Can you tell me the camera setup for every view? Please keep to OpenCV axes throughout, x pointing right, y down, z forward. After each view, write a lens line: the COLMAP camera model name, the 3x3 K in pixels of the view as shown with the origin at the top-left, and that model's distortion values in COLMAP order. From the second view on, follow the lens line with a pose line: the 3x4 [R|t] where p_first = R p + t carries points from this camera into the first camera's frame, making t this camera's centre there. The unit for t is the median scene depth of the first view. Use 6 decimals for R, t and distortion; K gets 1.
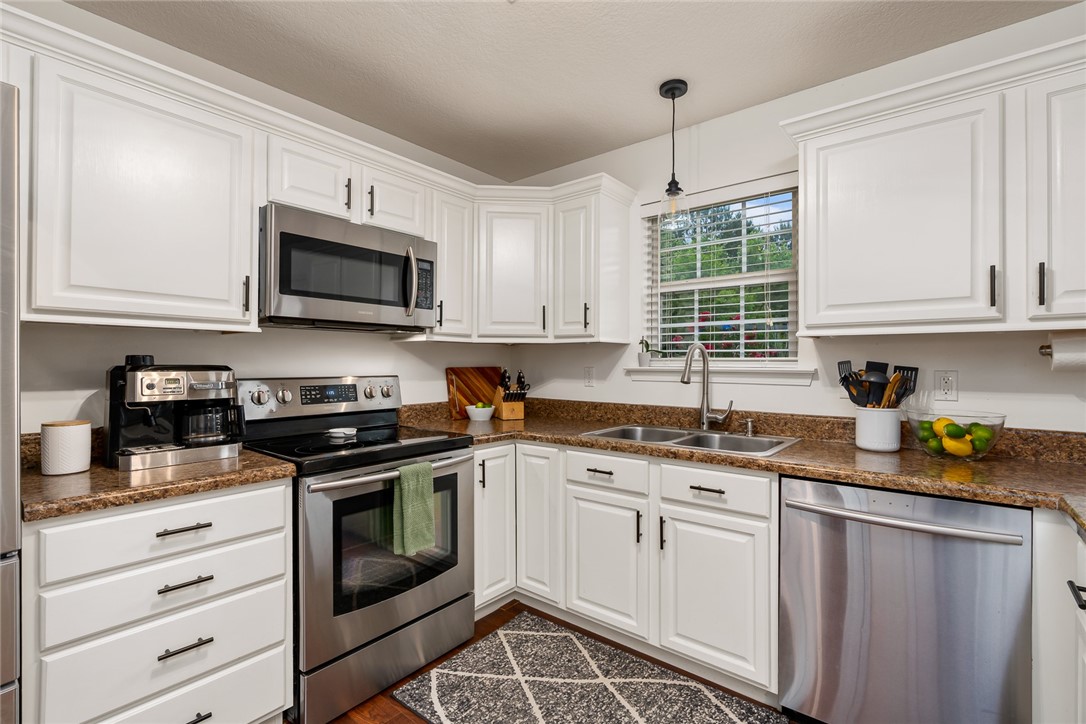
lens RADIAL K [[484.4, 0, 542.3], [0, 484.4, 361.7], [0, 0, 1]] dist [-0.009872, 0.000707]
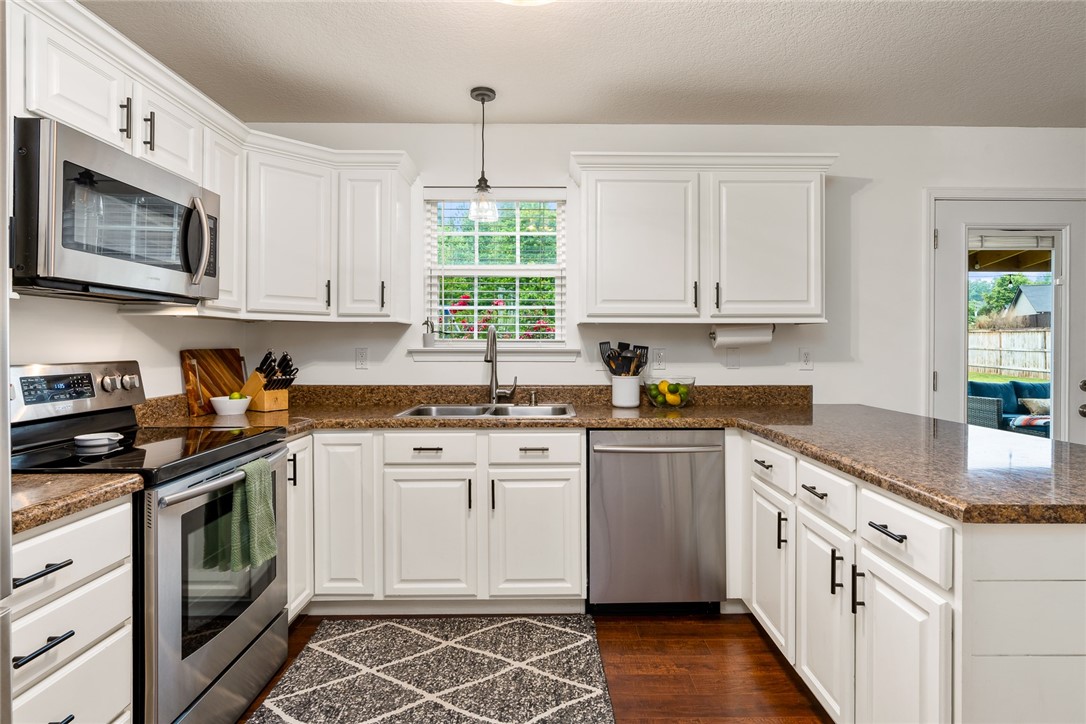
lens RADIAL K [[566.0, 0, 549.1], [0, 566.0, 340.5], [0, 0, 1]] dist [-0.002301, -0.000347]
pose [[0.770148, 0.003236, 0.637857, -0.442156], [-0.000762, 0.999991, -0.004153, 0.000906], [-0.637865, 0.002712, 0.770143, -0.089056]]
